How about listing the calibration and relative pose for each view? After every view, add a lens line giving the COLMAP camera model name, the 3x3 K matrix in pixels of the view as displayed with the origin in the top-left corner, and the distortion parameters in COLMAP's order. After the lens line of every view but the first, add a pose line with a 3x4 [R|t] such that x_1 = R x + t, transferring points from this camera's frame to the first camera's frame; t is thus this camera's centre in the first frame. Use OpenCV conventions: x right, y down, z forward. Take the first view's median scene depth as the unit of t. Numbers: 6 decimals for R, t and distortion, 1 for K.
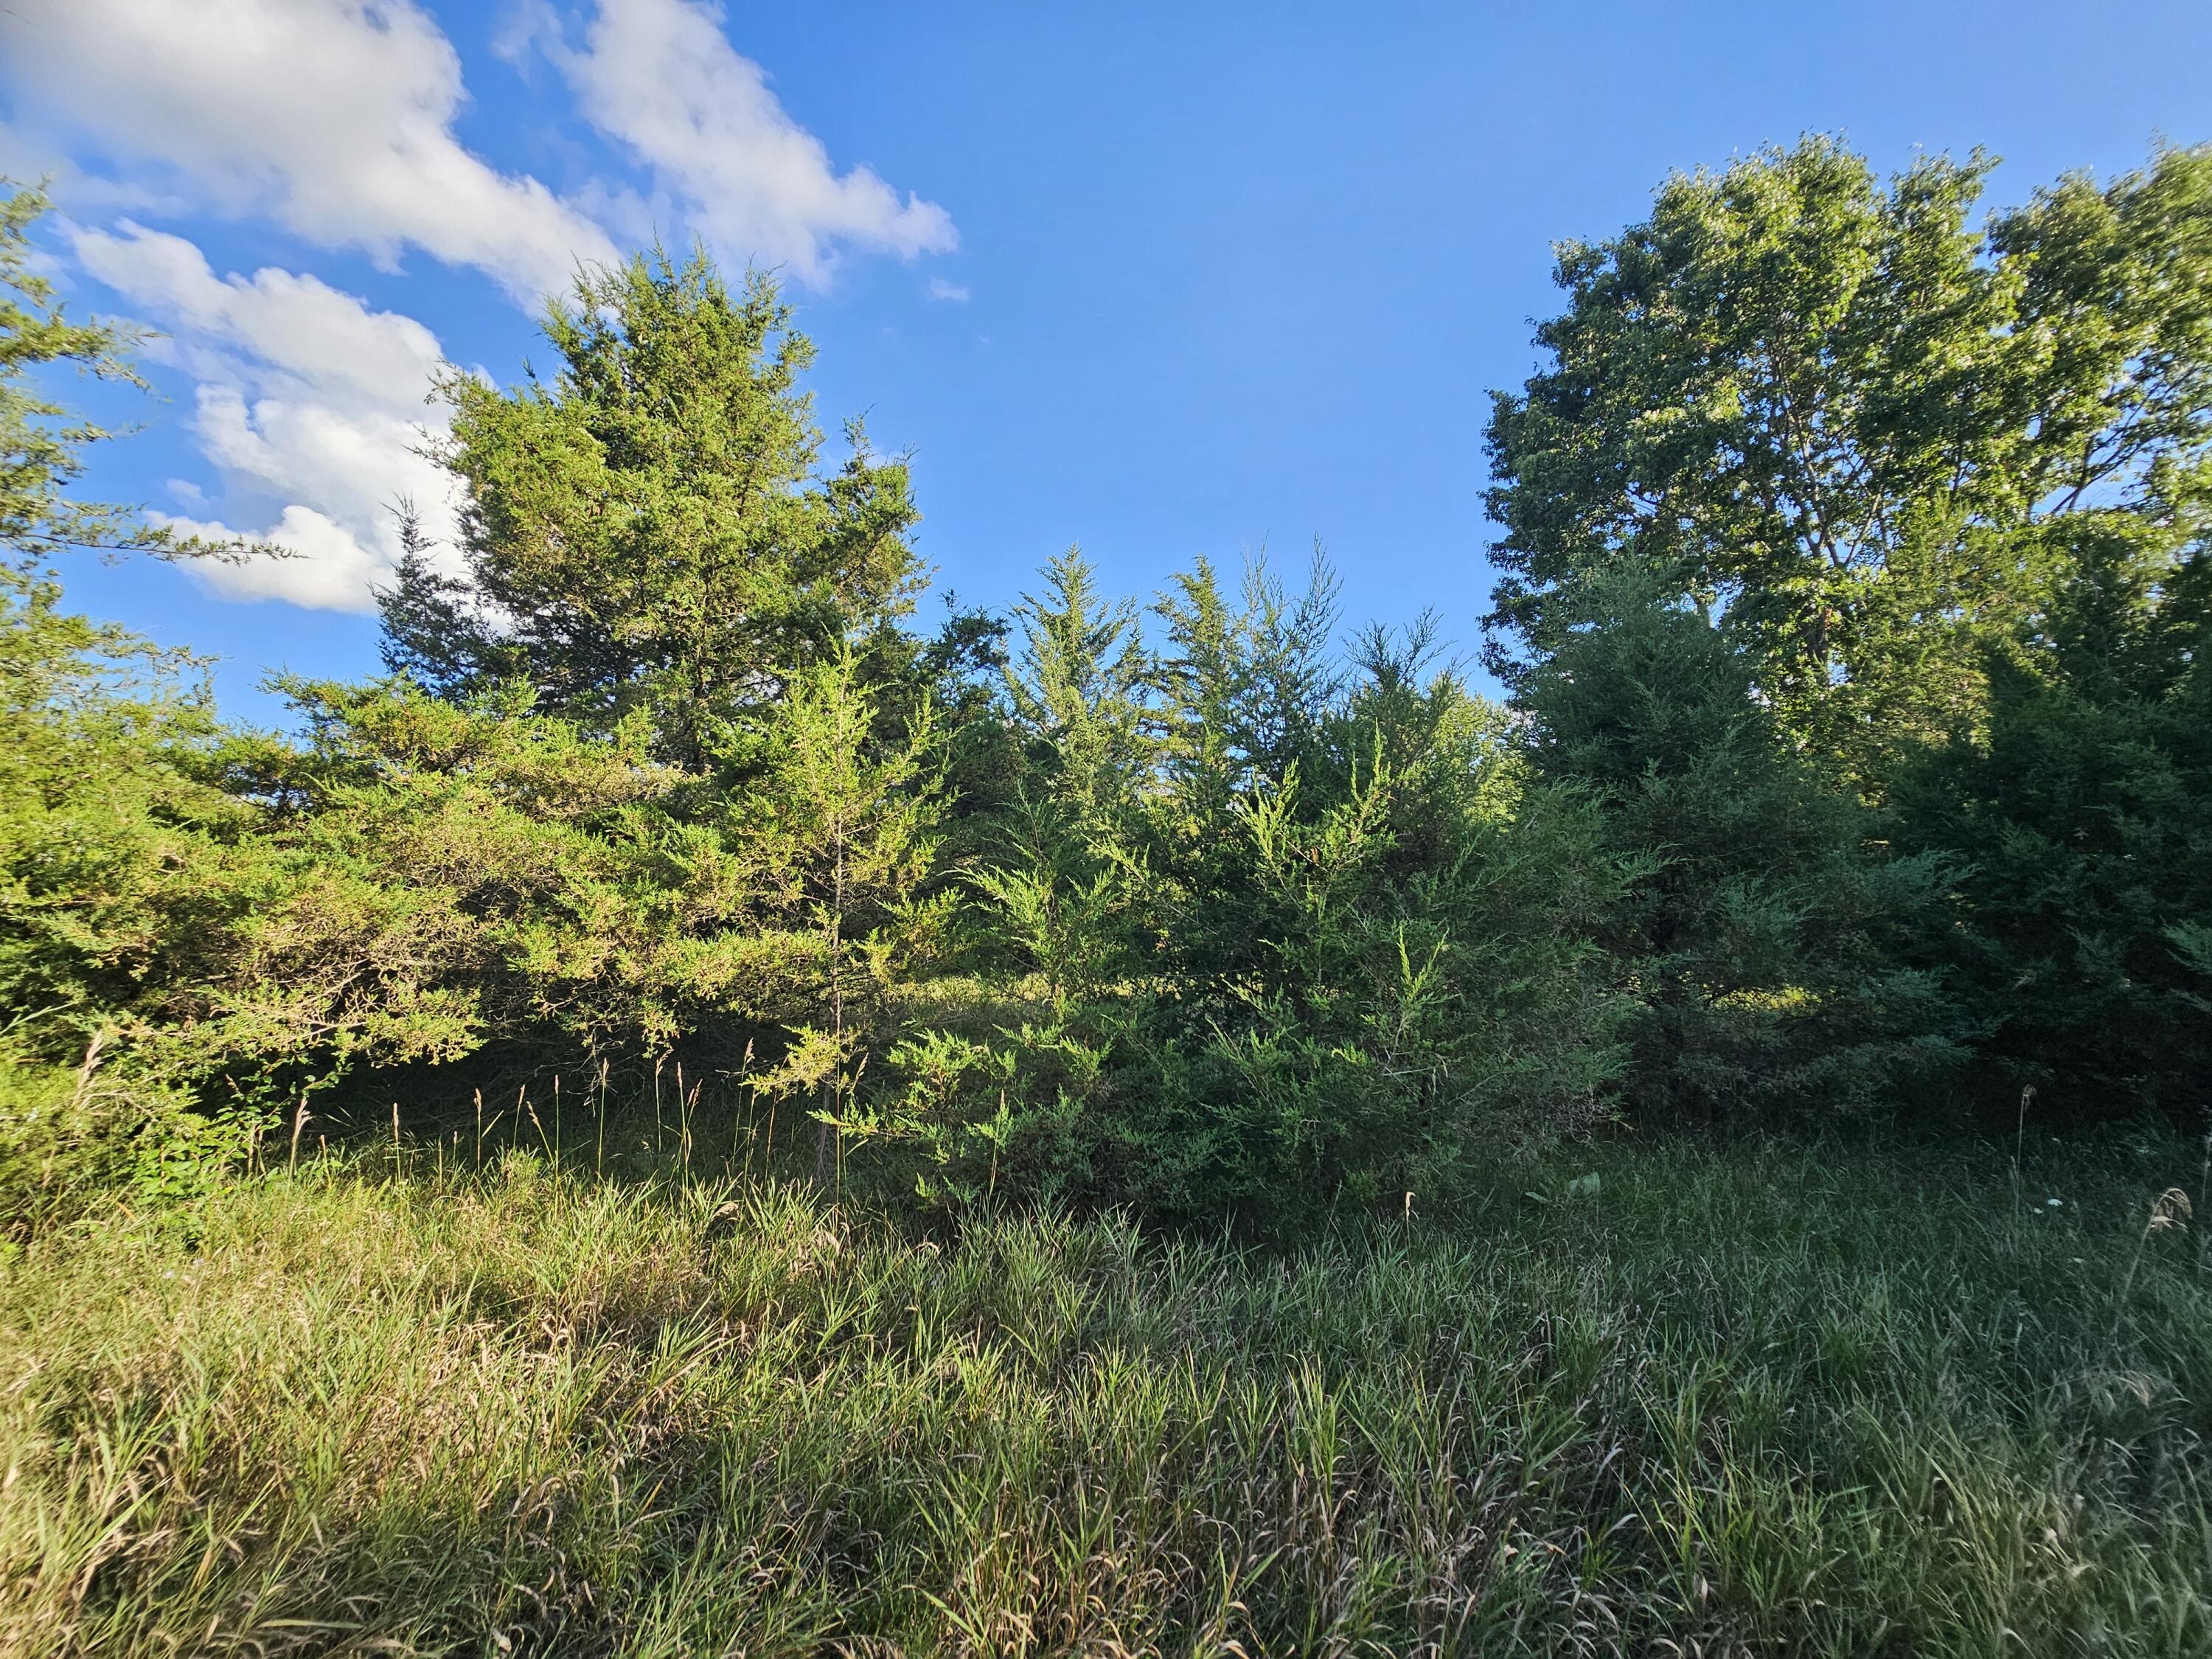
lens RADIAL K [[871.9, 0, 1108.5], [0, 871.9, 829.6], [0, 0, 1]] dist [-0.004085, -0.000025]
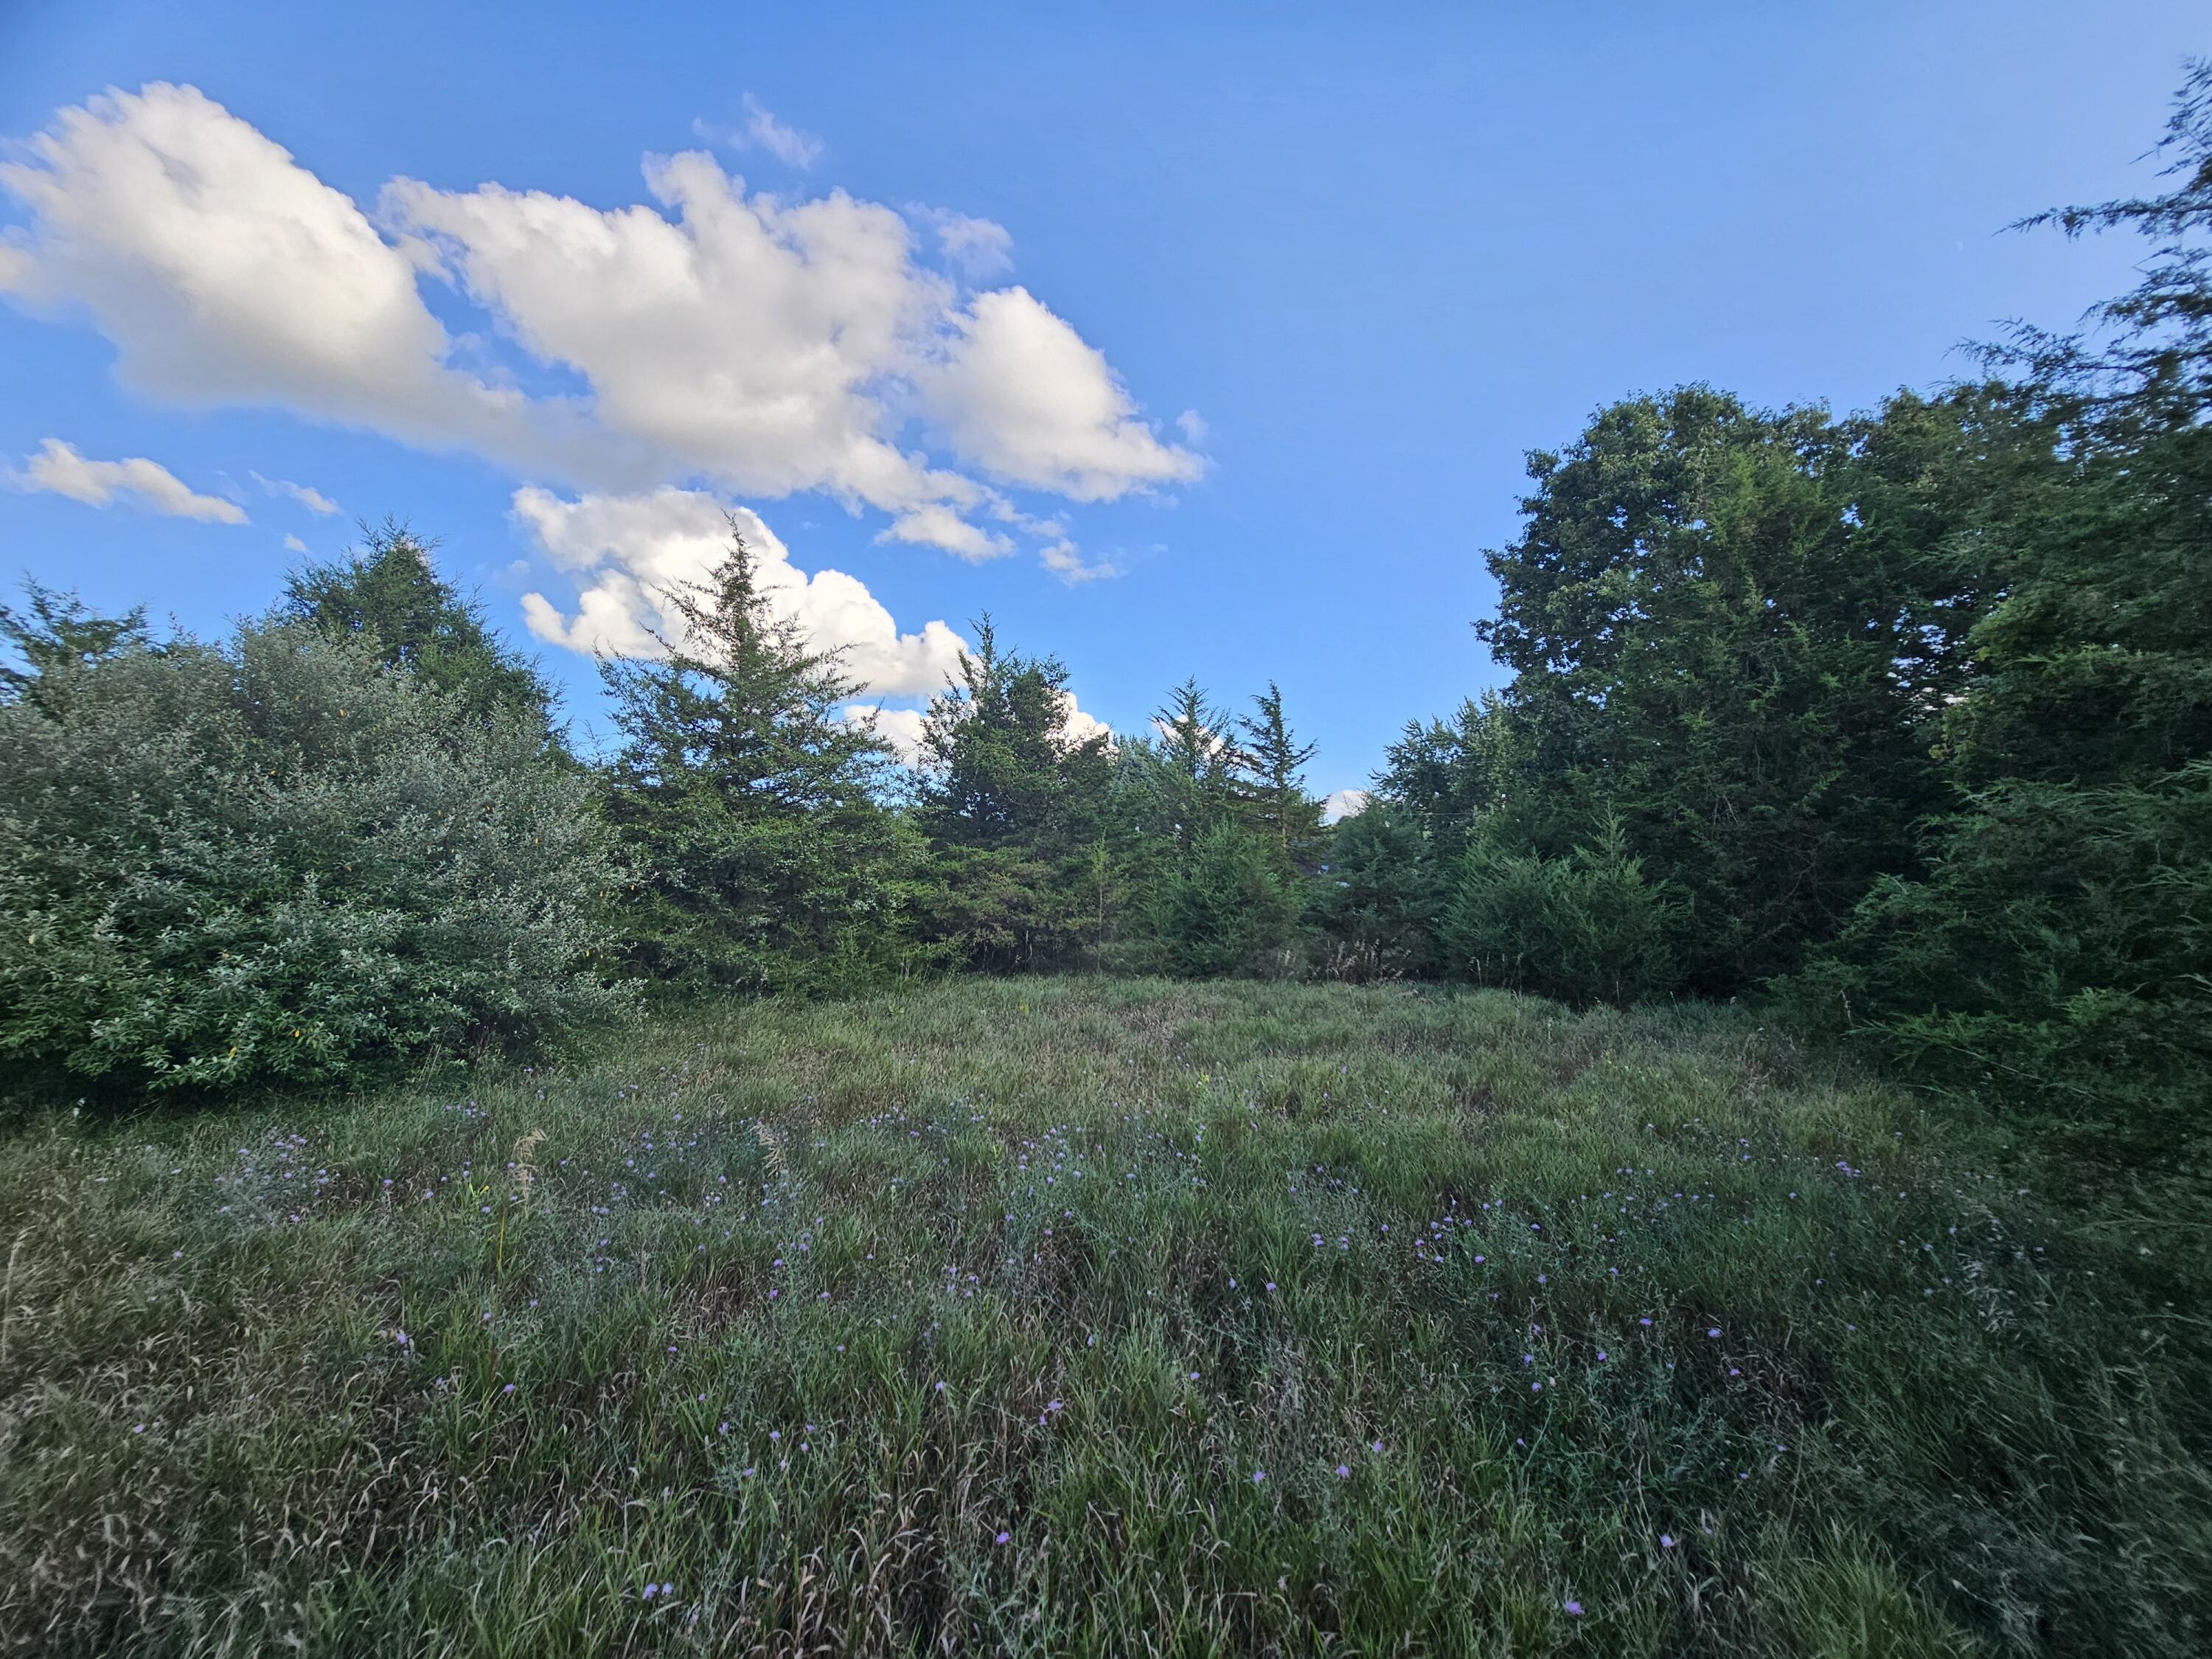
lens RADIAL K [[871.9, 0, 1105.6], [0, 871.9, 829.6], [0, 0, 1]] dist [-0.004085, -0.000025]
pose [[0.985691, -0.007768, -0.168382, 0.076100], [0.007620, 0.999970, -0.001528, -0.057220], [0.168388, 0.000223, 0.985721, -0.613485]]
